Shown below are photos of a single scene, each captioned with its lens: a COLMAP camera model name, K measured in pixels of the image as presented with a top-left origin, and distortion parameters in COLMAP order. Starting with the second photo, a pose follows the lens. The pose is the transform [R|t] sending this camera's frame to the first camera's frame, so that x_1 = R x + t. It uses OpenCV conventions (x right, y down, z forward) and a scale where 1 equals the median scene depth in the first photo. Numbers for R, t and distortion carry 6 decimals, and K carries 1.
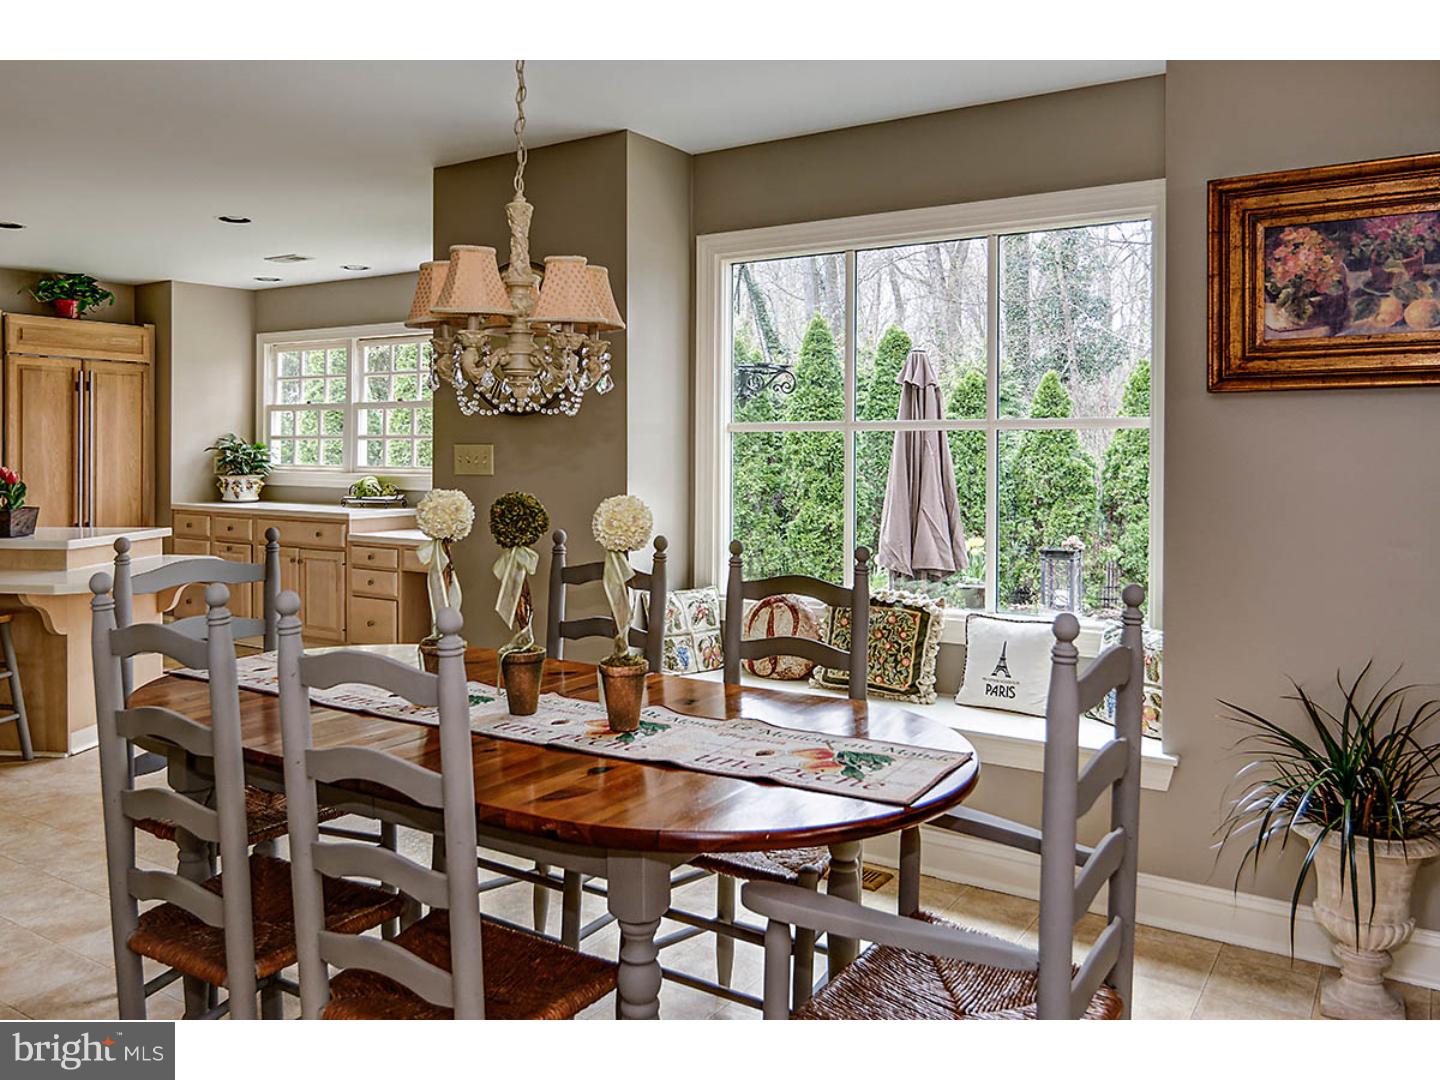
lens RADIAL K [[1153.0, 0, 720.0], [0, 1153.0, 540.0], [0, 0, 1]] dist [0.001542, -0.000915]
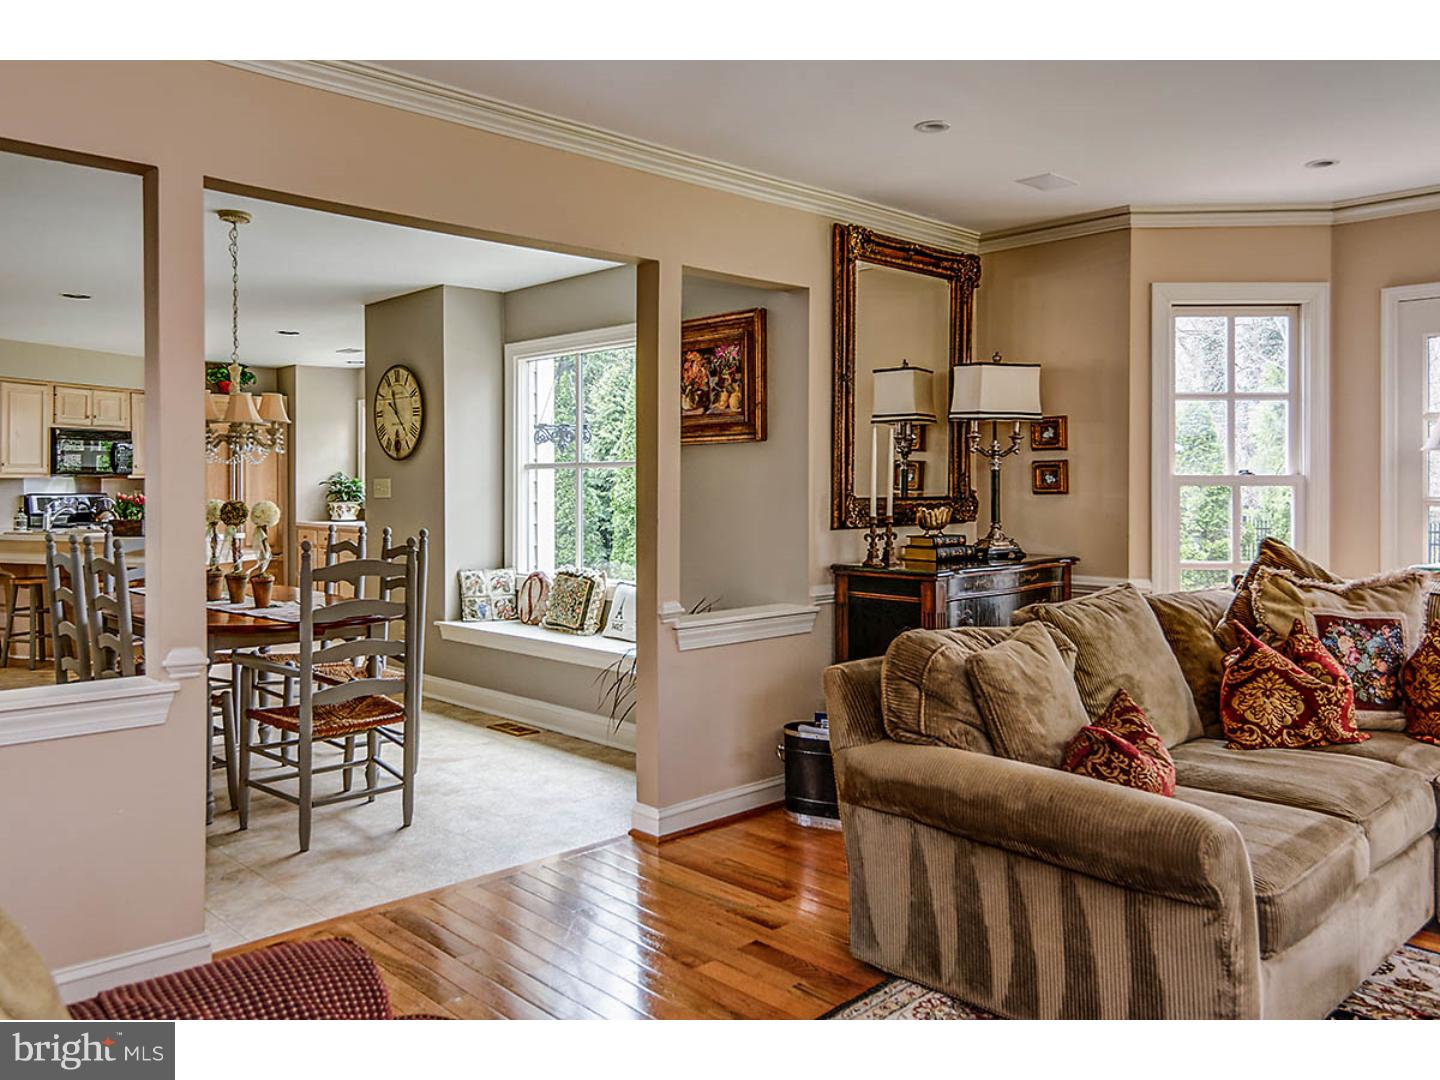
lens RADIAL K [[1109.5, 0, 720.0], [0, 1109.5, 540.0], [0, 0, 1]] dist [0.008101, 0.001458]
pose [[0.979596, 0.012169, -0.200610, 0.655214], [-0.018824, 0.999333, -0.031301, 0.051139], [0.200095, 0.034439, 0.979171, -0.476626]]
